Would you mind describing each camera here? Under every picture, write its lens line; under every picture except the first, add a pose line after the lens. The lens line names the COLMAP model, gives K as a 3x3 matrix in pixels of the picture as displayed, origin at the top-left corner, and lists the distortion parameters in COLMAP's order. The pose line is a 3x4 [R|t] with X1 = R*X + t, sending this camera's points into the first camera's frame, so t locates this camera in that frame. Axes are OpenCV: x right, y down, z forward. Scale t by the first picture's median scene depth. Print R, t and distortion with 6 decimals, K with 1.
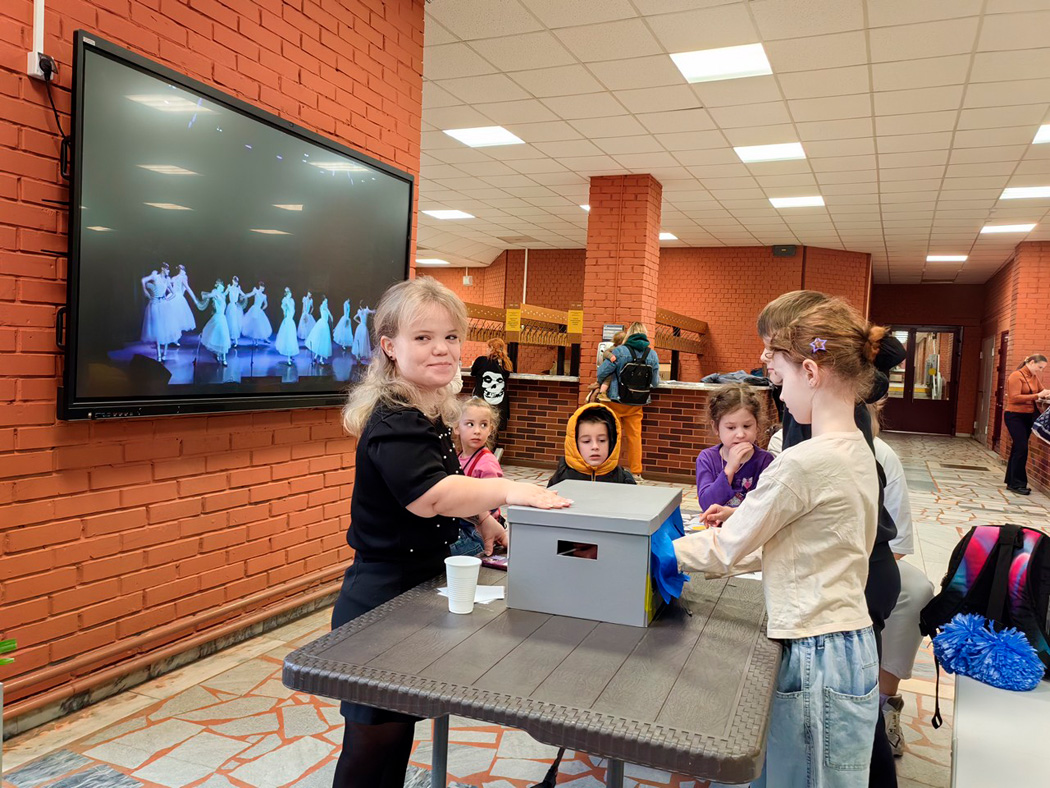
lens RADIAL K [[821.5, 0, 526.9], [0, 821.5, 400.5], [0, 0, 1]] dist [0.037619, -0.015771]
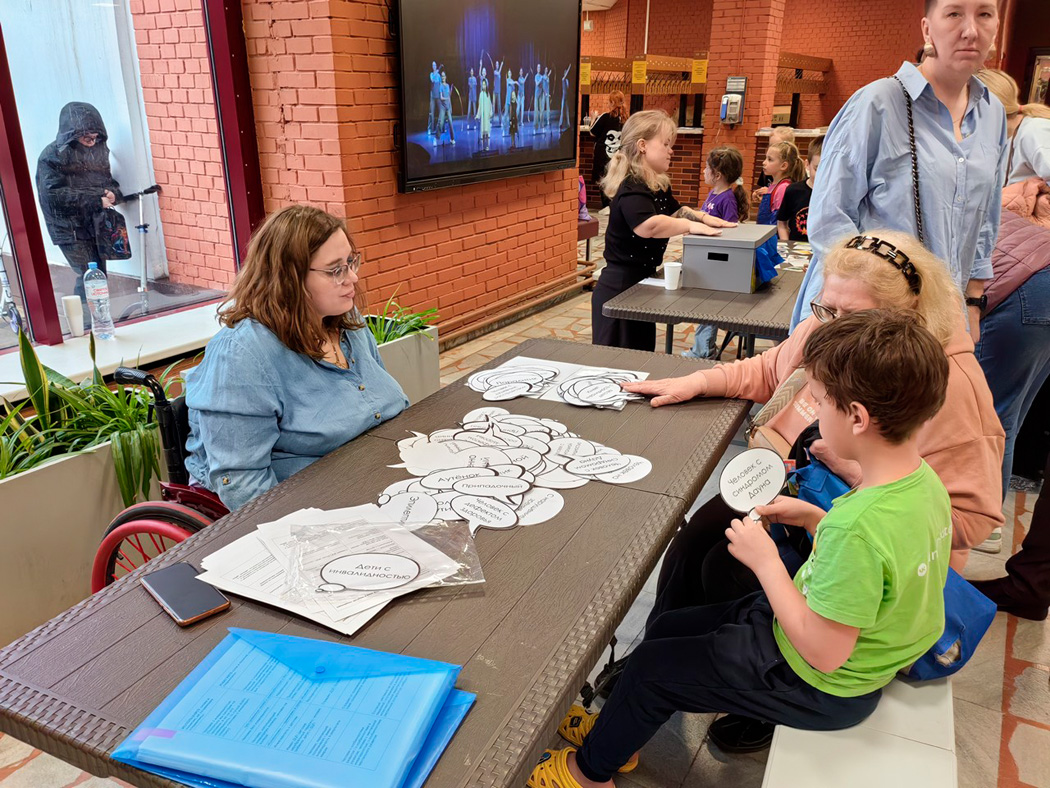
lens RADIAL K [[821.2, 0, 517.5], [0, 821.2, 410.2], [0, 0, 1]] dist [-0.012382, 0.051569]
pose [[0.989884, 0.001755, -0.141867, -0.026559], [0.042075, 0.951311, 0.305346, -0.016116], [0.135496, -0.308227, 0.941614, -0.193947]]
